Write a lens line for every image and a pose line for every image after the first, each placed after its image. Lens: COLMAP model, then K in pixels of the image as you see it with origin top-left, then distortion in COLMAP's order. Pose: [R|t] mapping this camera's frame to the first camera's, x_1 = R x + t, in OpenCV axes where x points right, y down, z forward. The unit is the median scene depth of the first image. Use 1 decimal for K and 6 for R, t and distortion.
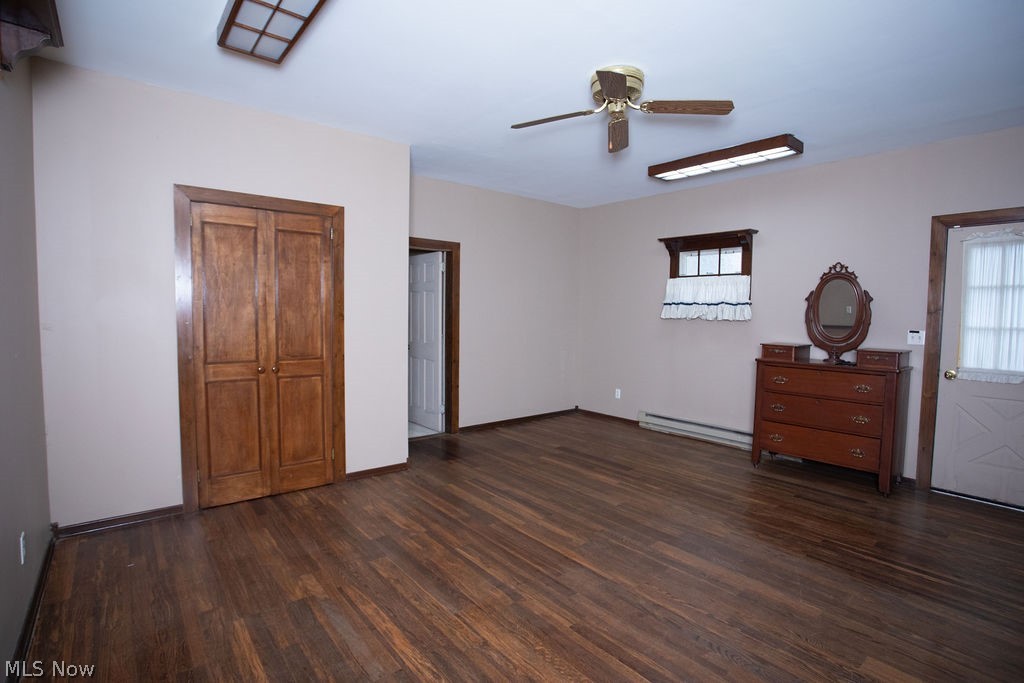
lens RADIAL K [[500.5, 0, 514.4], [0, 500.5, 341.1], [0, 0, 1]] dist [-0.046817, 0.014224]
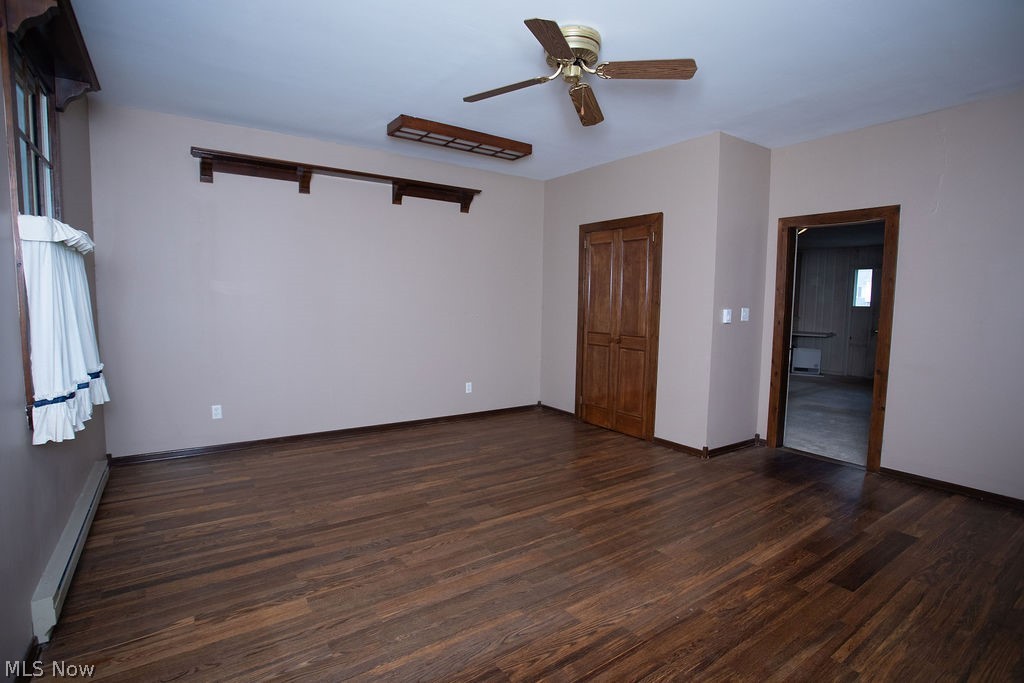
lens RADIAL K [[500.5, 0, 513.9], [0, 500.5, 342.7], [0, 0, 1]] dist [-0.046817, 0.014224]
pose [[-0.084167, 0.067835, -0.994140, 0.955275], [-0.070361, 0.994785, 0.073836, -0.023539], [0.993964, 0.076164, -0.078955, 0.822817]]
